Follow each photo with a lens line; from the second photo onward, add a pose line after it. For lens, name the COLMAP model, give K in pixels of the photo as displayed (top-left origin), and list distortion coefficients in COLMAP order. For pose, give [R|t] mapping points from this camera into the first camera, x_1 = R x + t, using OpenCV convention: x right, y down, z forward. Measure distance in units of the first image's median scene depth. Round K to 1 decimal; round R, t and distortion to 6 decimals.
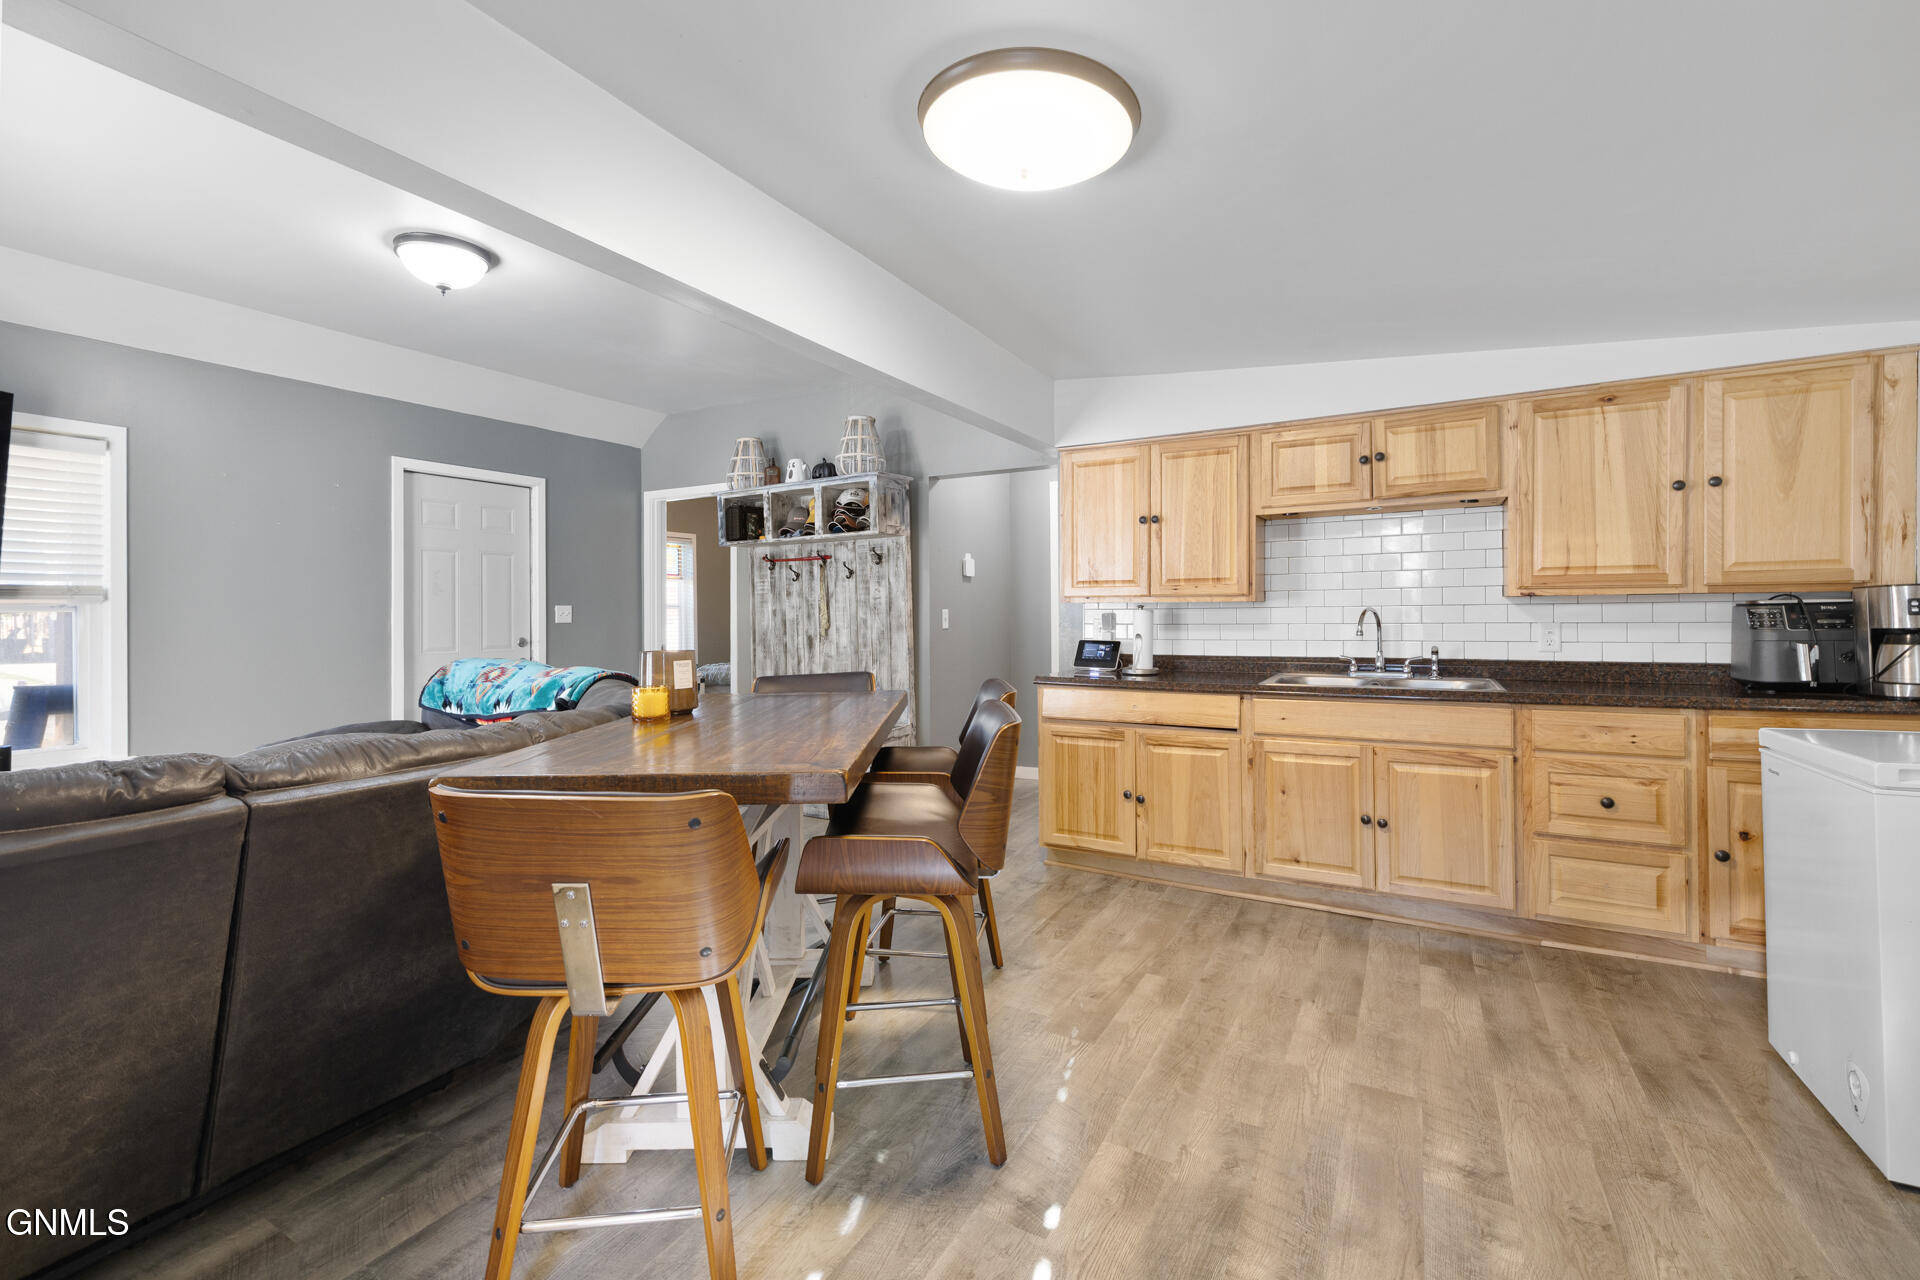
lens RADIAL K [[817.1, 0, 966.1], [0, 817.1, 612.5], [0, 0, 1]] dist [0.000484, -0.000831]
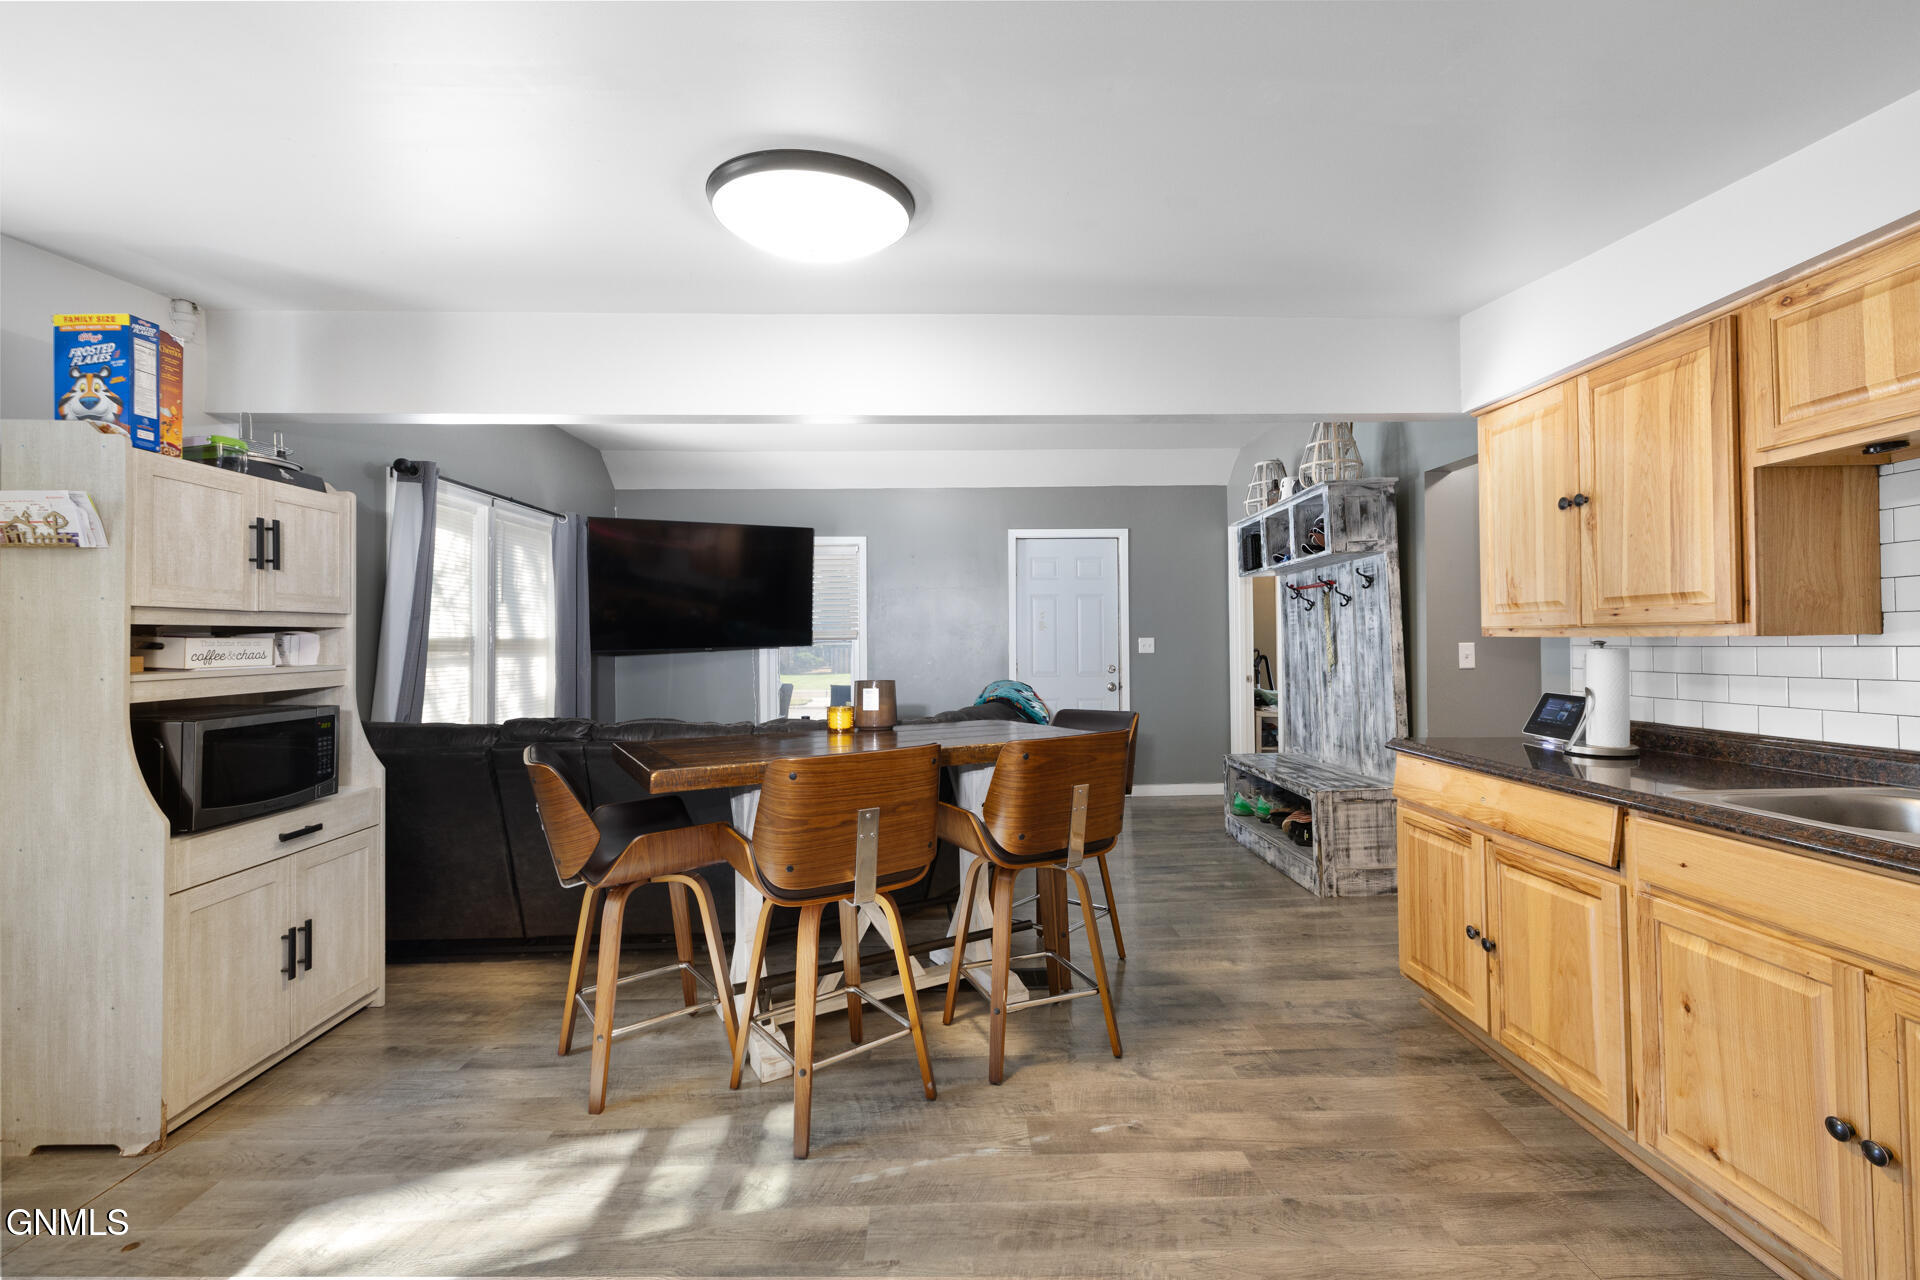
lens RADIAL K [[817.1, 0, 959.5], [0, 817.1, 633.8], [0, 0, 1]] dist [0.000484, -0.000831]
pose [[0.504361, -0.005771, -0.863474, 0.539658], [0.002918, 0.999983, -0.004980, -0.013497], [0.863488, -0.000008, 0.504369, 0.306790]]
